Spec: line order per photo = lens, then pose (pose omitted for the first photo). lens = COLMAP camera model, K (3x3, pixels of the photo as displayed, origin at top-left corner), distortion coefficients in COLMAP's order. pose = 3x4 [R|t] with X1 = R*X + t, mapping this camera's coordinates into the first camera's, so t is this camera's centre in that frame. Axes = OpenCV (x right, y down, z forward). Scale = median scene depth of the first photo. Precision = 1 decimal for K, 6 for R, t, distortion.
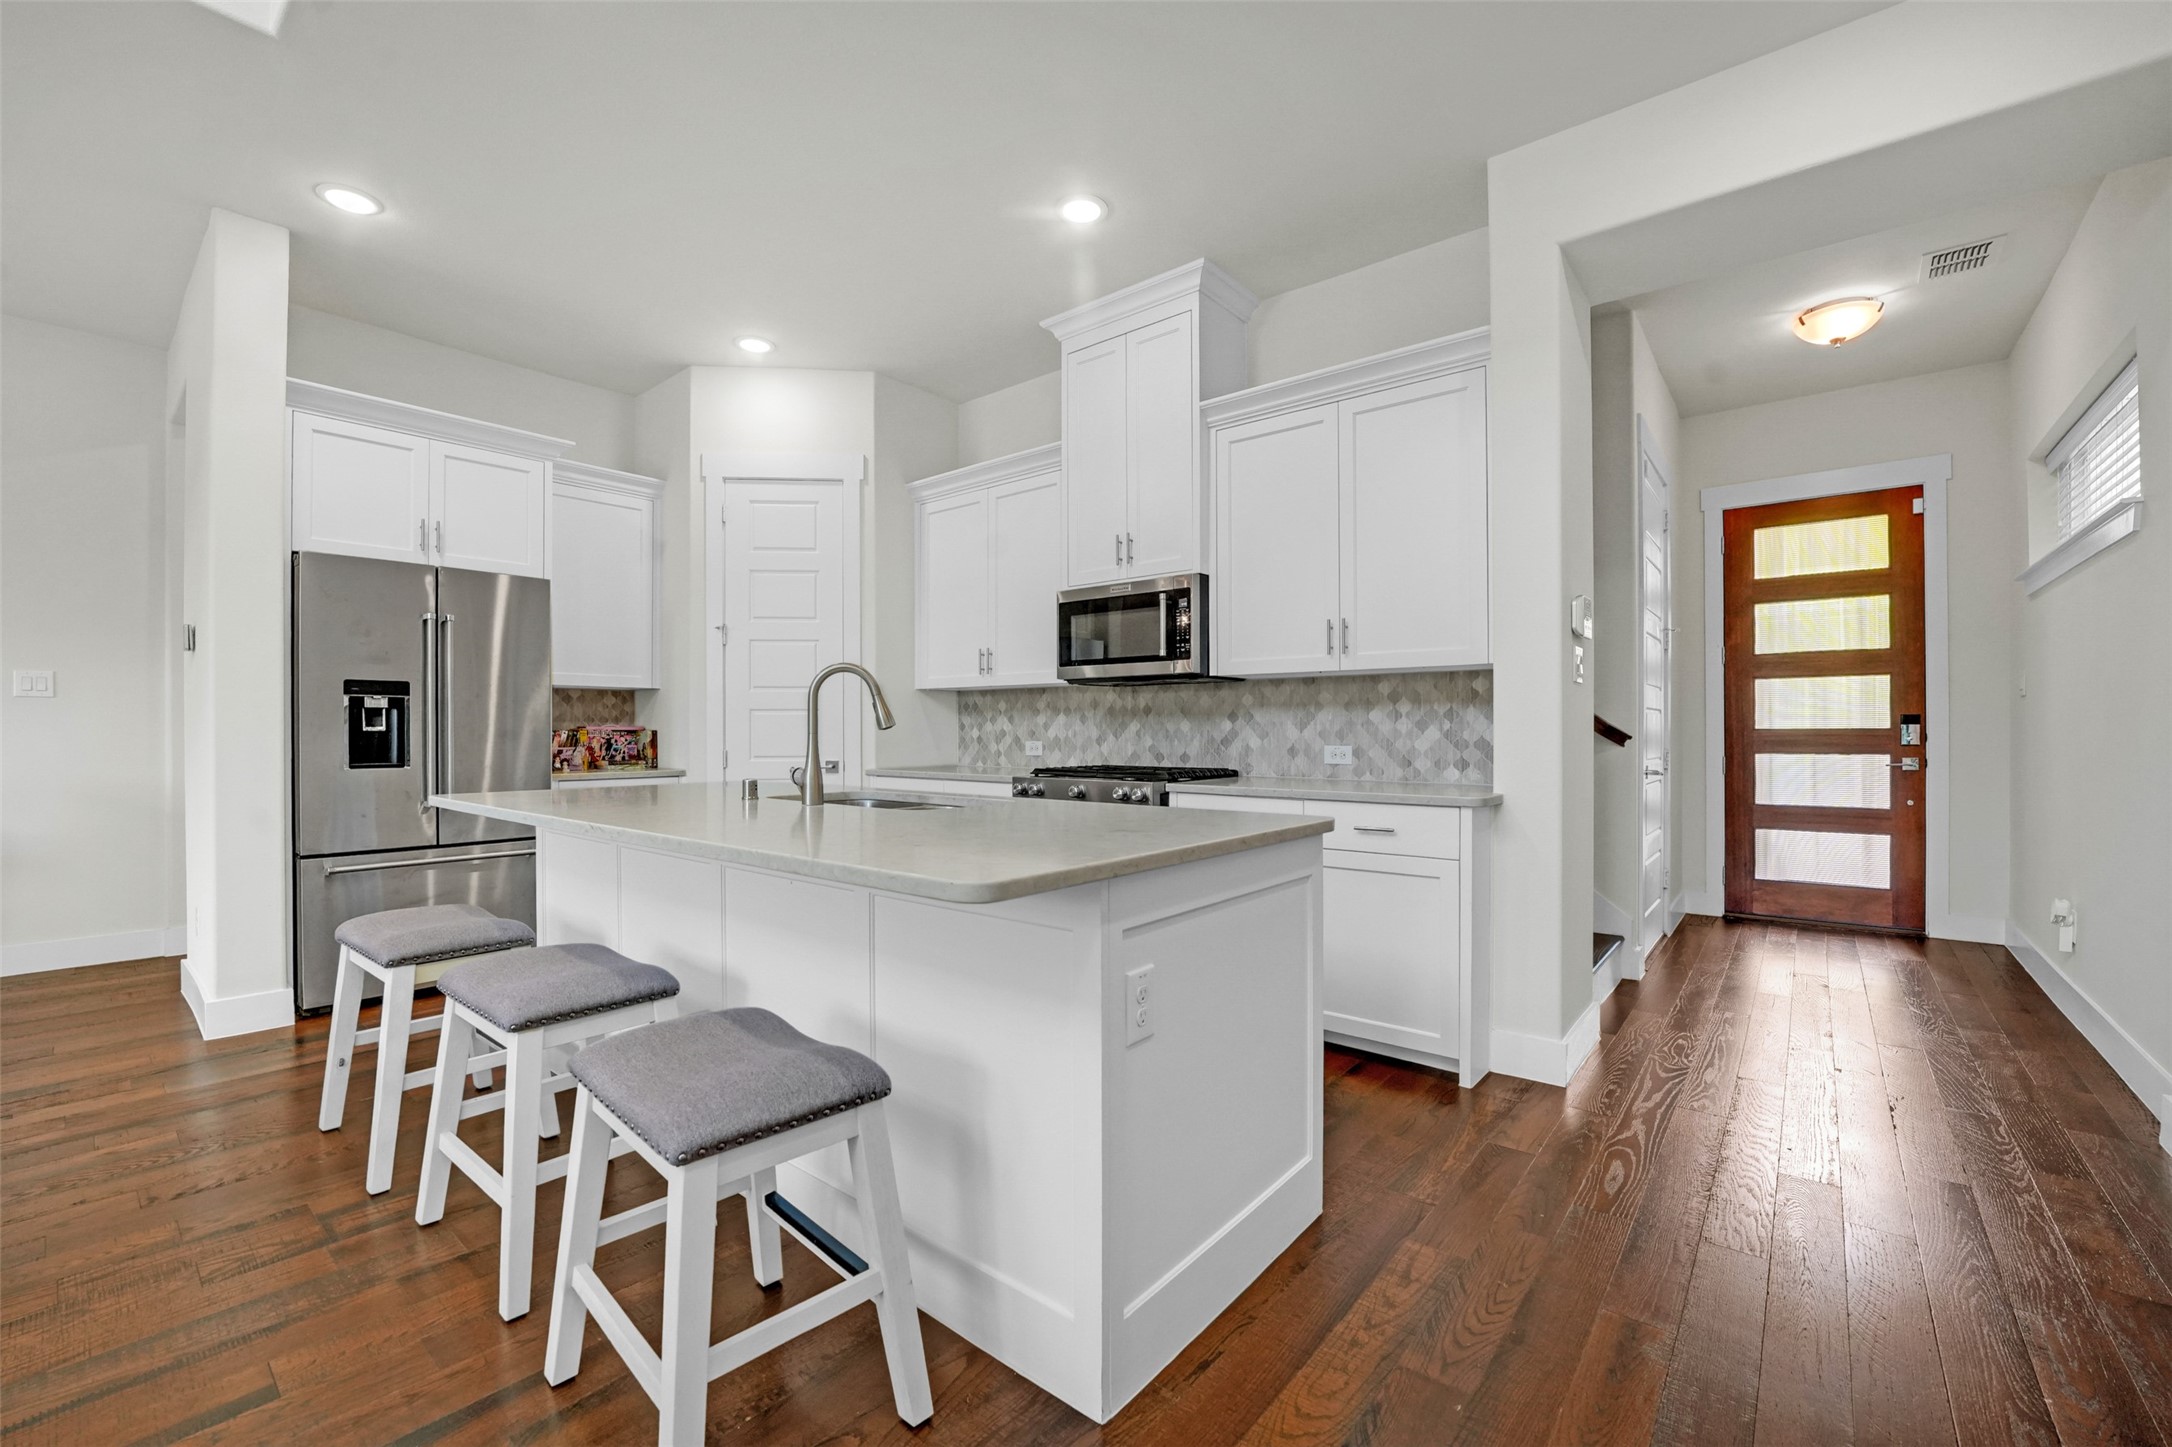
lens RADIAL K [[895.7, 0, 1084.7], [0, 895.7, 728.0], [0, 0, 1]] dist [0.001376, 0.000184]
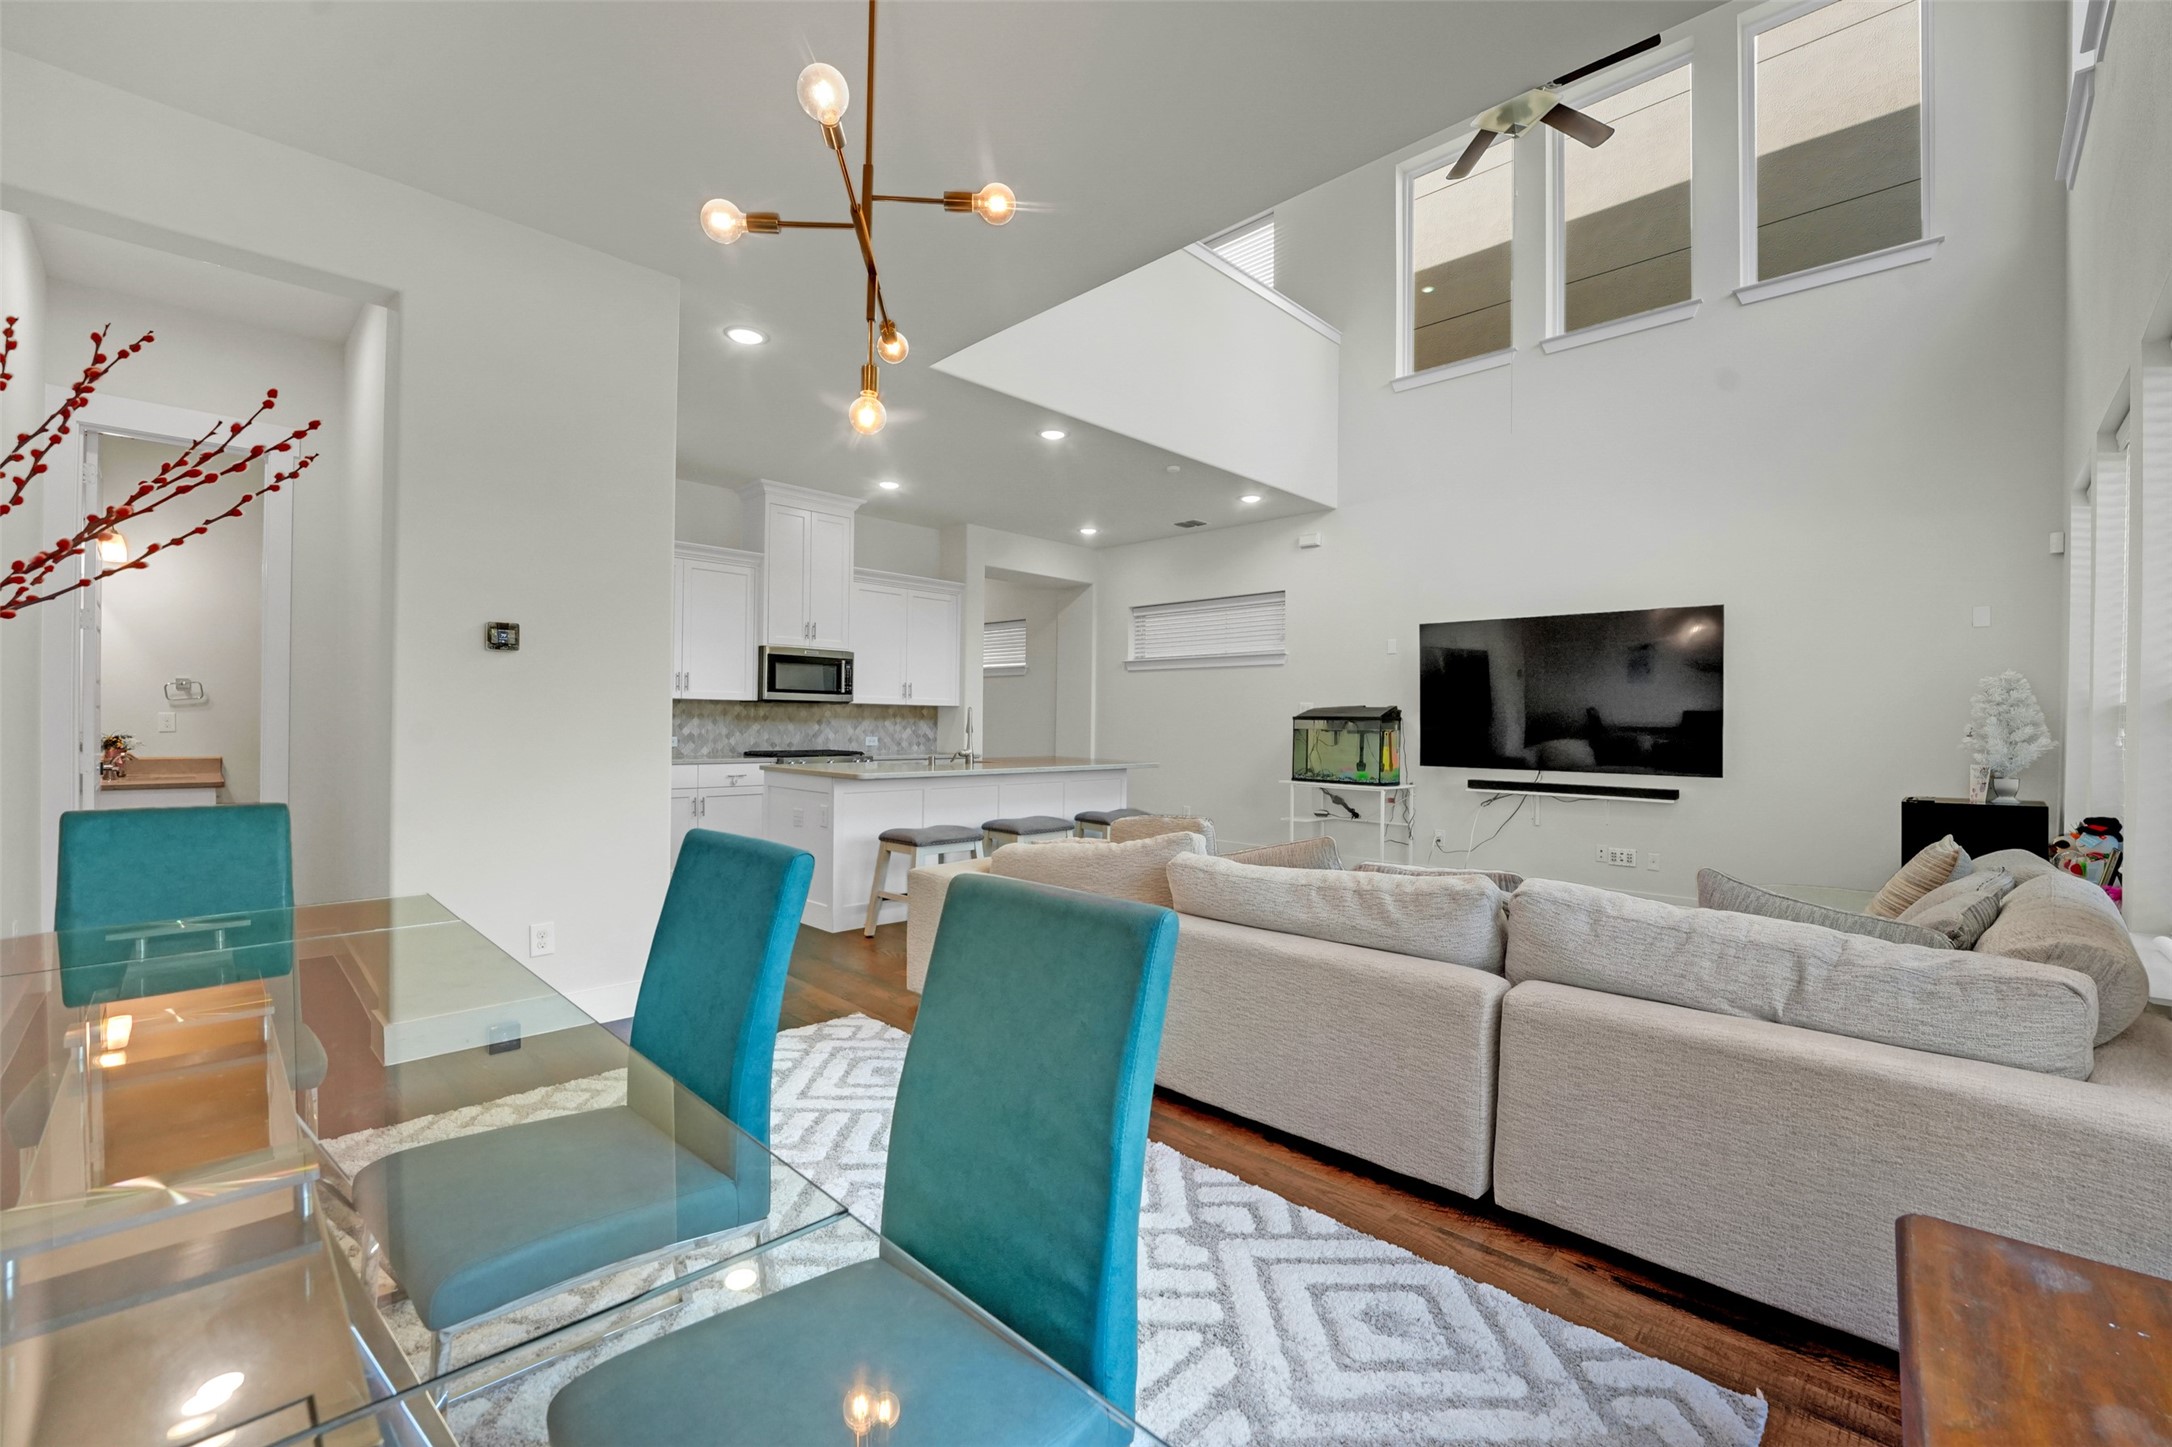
lens RADIAL K [[895.7, 0, 1083.7], [0, 895.7, 711.9], [0, 0, 1]] dist [0.001376, 0.000184]
pose [[0.096948, 0.009814, 0.995241, -1.854706], [-0.020332, 0.999762, -0.007878, -0.034850], [-0.995082, -0.019472, 0.097125, 0.295618]]
